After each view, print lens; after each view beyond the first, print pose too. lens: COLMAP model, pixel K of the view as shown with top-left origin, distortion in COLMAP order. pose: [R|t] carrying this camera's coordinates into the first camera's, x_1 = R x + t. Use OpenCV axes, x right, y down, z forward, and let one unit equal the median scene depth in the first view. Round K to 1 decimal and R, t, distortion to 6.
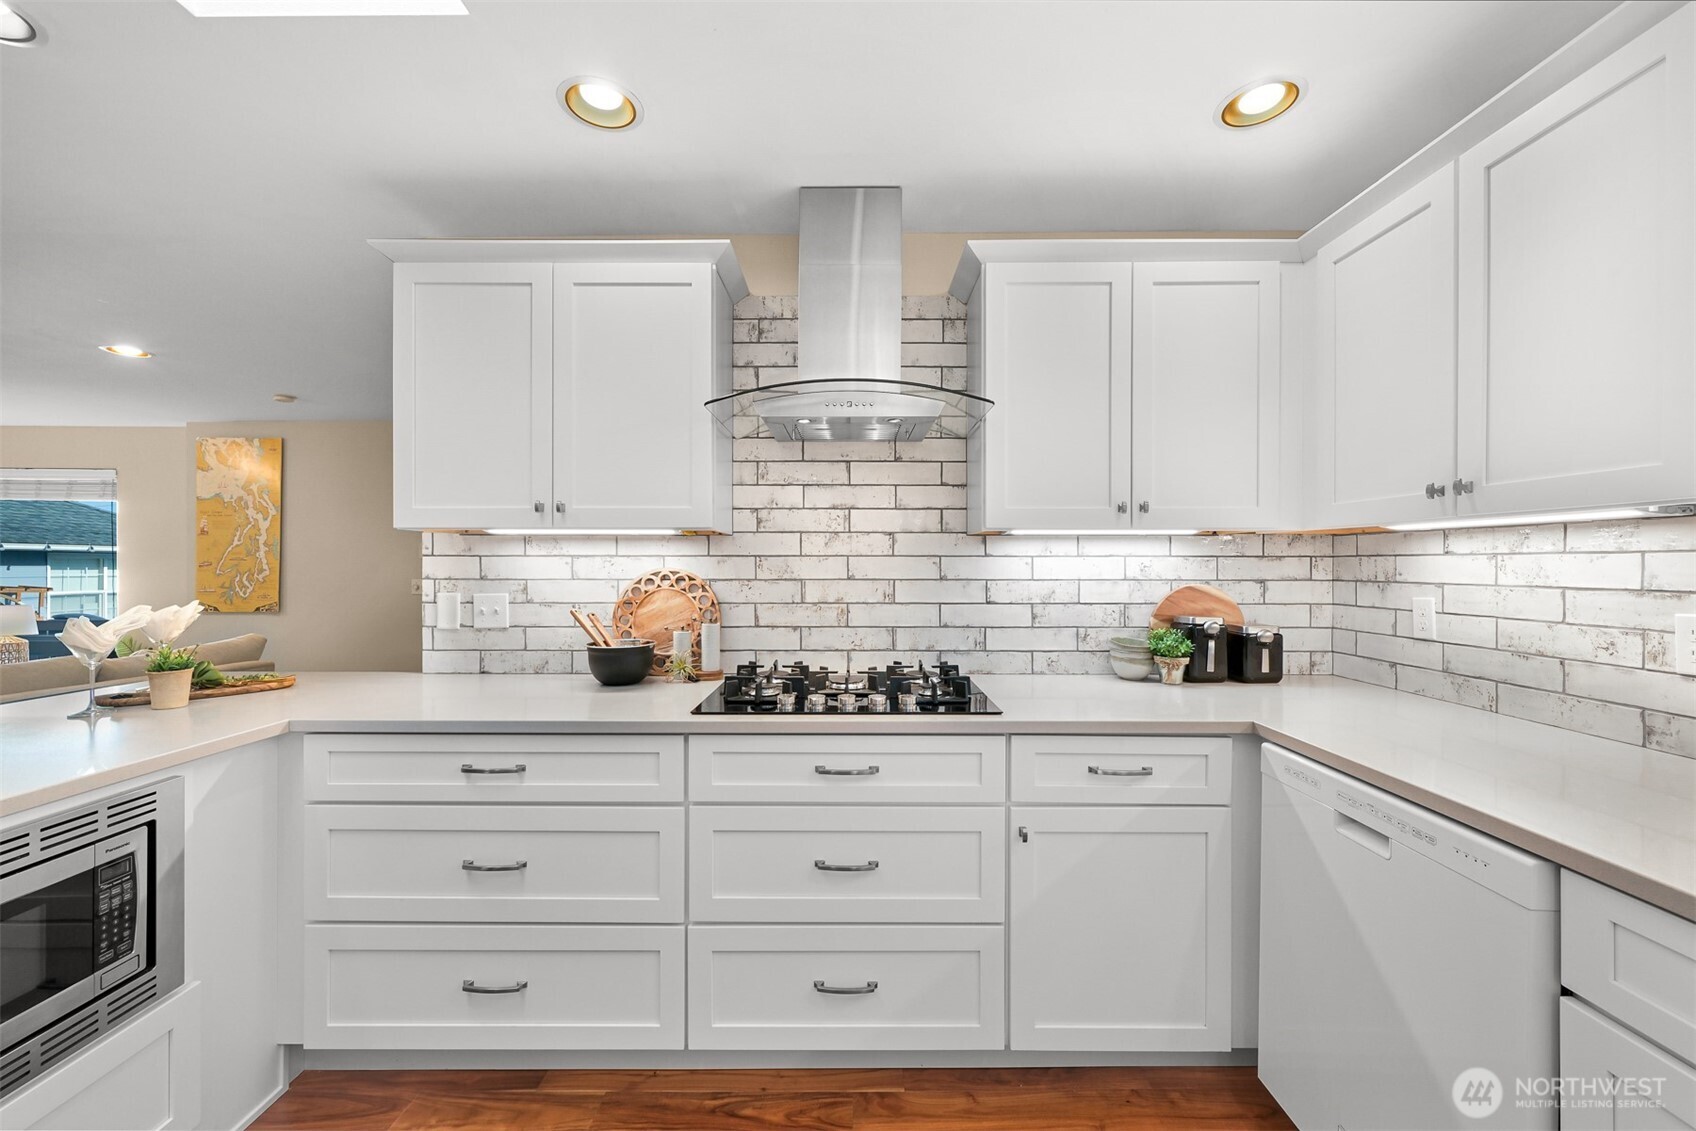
lens RADIAL K [[655.0, 0, 853.5], [0, 655.0, 565.7], [0, 0, 1]] dist [0.000147, -0.000062]
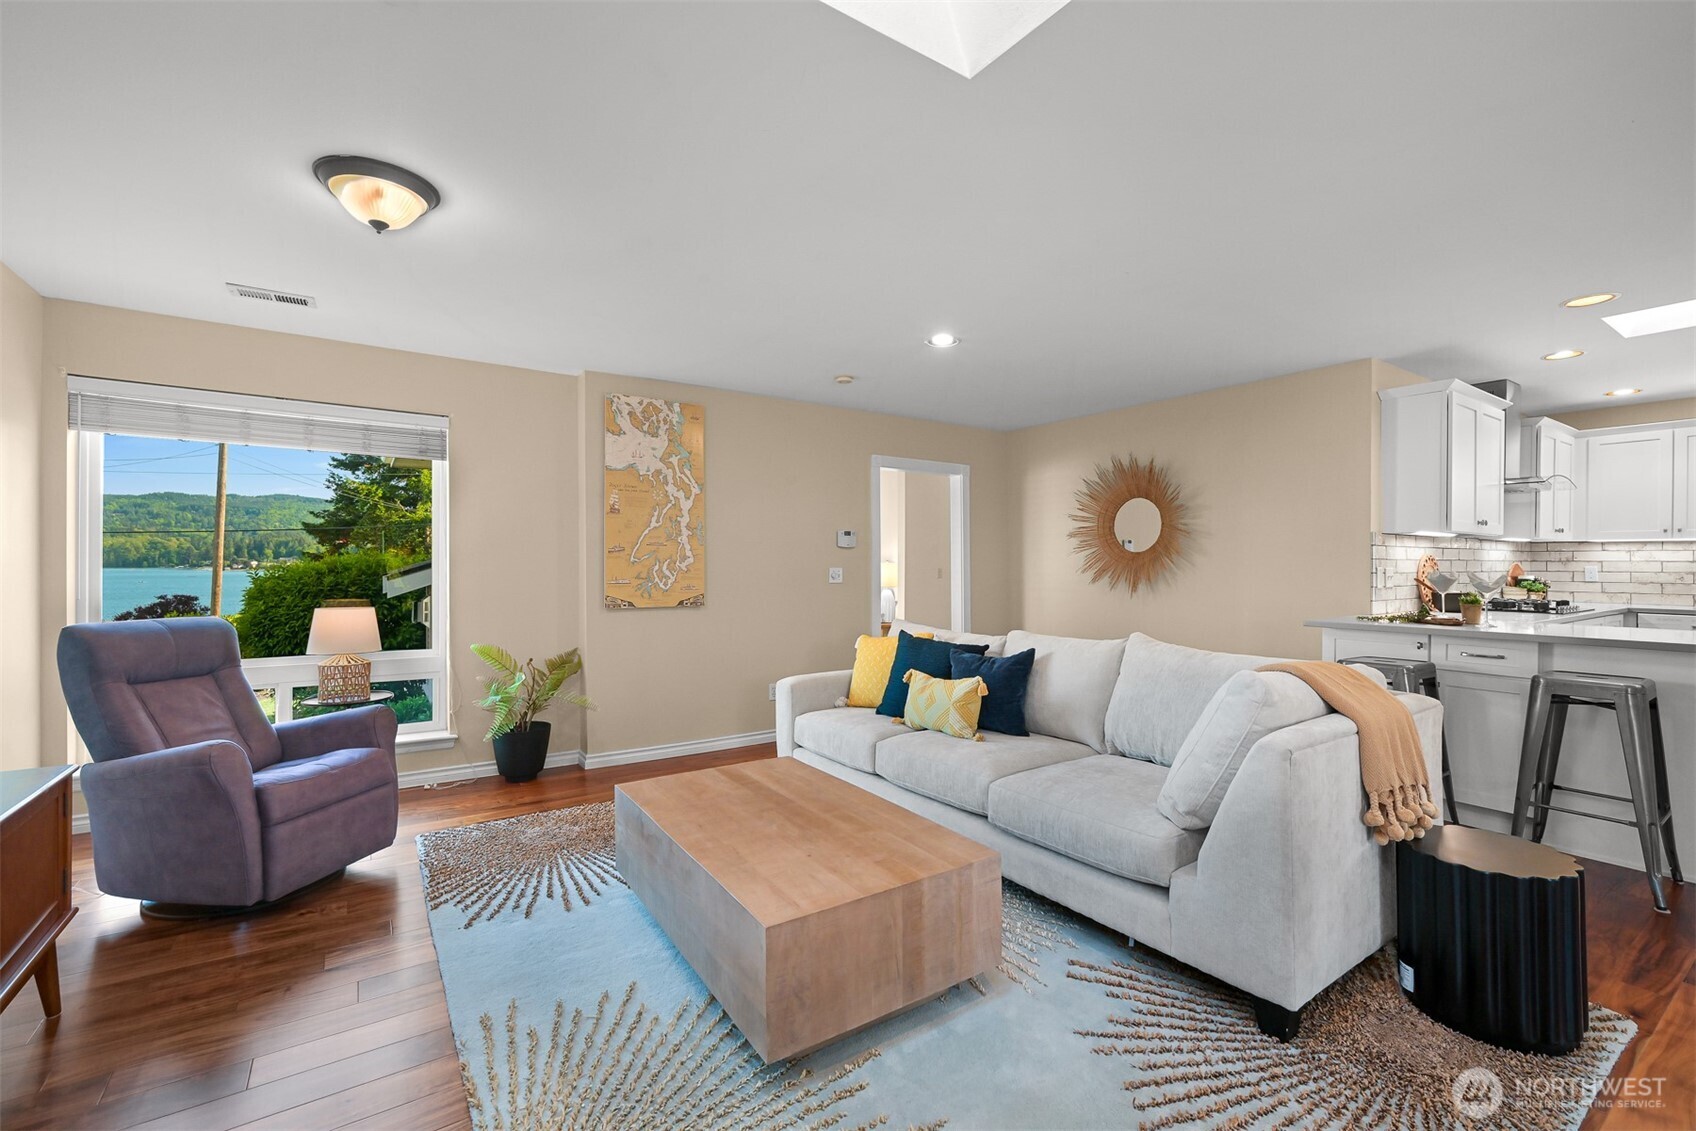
lens RADIAL K [[726.0, 0, 851.8], [0, 726.0, 564.4], [0, 0, 1]] dist [-0.001803, 0.001263]
pose [[0.824129, -0.000101, 0.566403, -2.737484], [-0.001188, 0.999997, 0.001907, 0.029929], [-0.566401, -0.002245, 0.824126, 0.204989]]
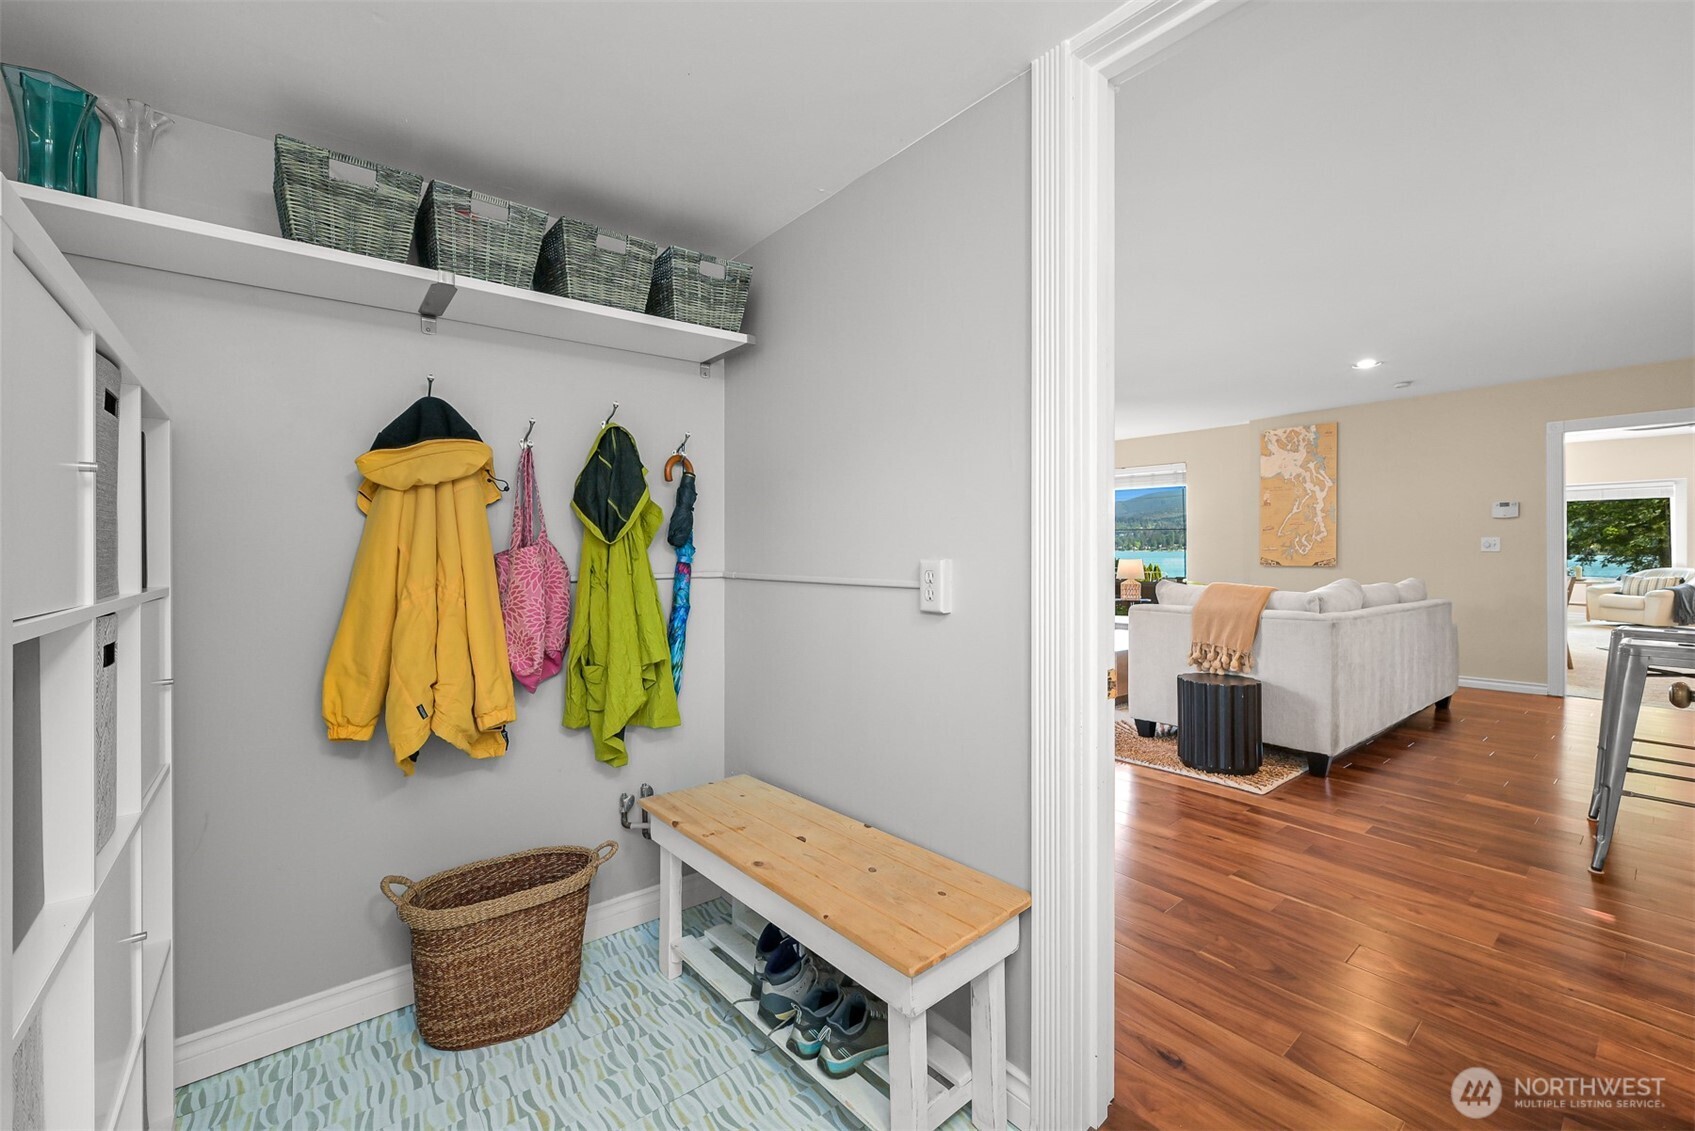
lens RADIAL K [[703.5, 0, 846.1], [0, 703.5, 549.9], [0, 0, 1]] dist [0.000987, 0.000105]
pose [[0.624805, -0.004043, -0.780770, -0.932873], [0.001463, 0.999991, -0.004008, 0.095841], [0.780780, 0.001362, 0.624805, -1.110536]]
